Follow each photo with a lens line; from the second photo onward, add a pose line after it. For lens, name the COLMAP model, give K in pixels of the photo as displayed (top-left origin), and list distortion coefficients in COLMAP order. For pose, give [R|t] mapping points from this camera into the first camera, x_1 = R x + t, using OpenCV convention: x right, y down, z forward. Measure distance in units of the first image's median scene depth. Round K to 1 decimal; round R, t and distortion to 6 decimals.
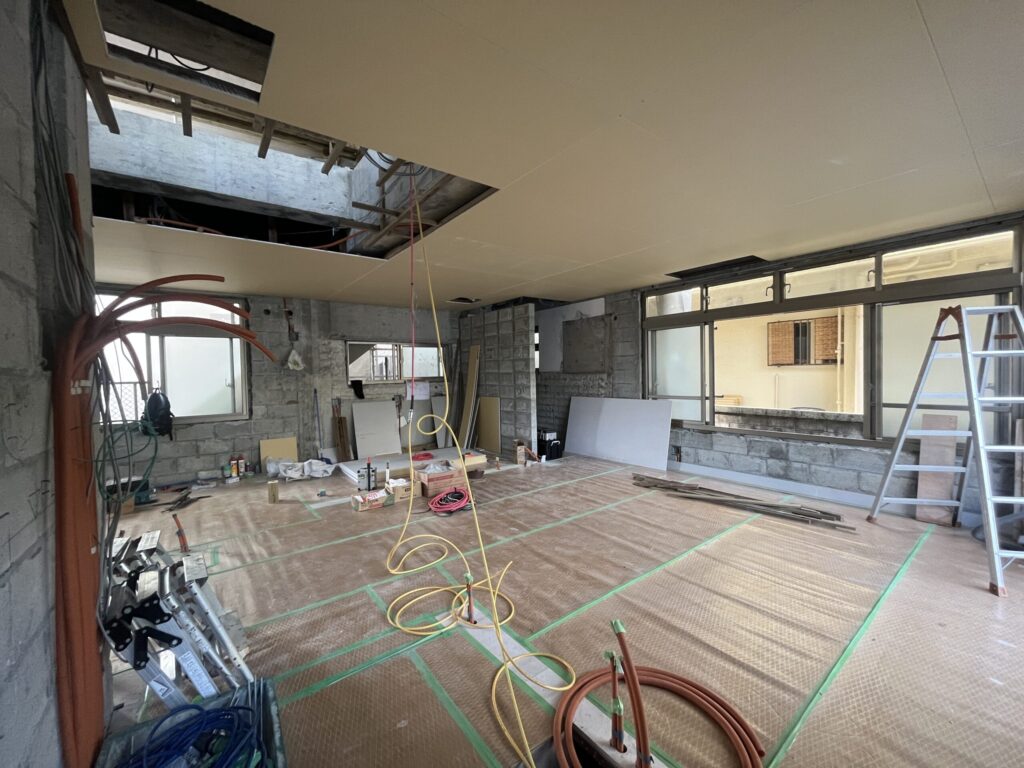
lens RADIAL K [[413.1, 0, 511.9], [0, 413.1, 382.4], [0, 0, 1]] dist [0.002159, -0.000311]
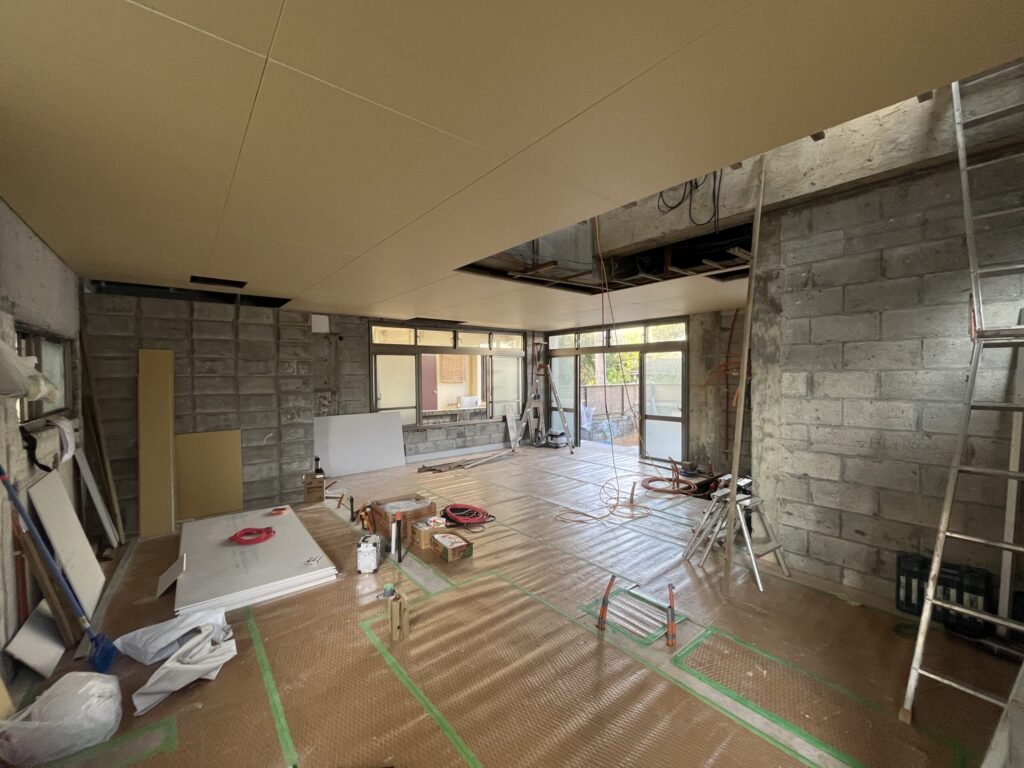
lens RADIAL K [[413.1, 0, 509.6], [0, 413.1, 387.4], [0, 0, 1]] dist [0.002159, -0.000311]
pose [[-0.028009, -0.011648, 0.999540, -0.810850], [0.033453, 0.999361, 0.012583, -0.030919], [-0.999048, 0.033790, -0.027602, 0.605737]]
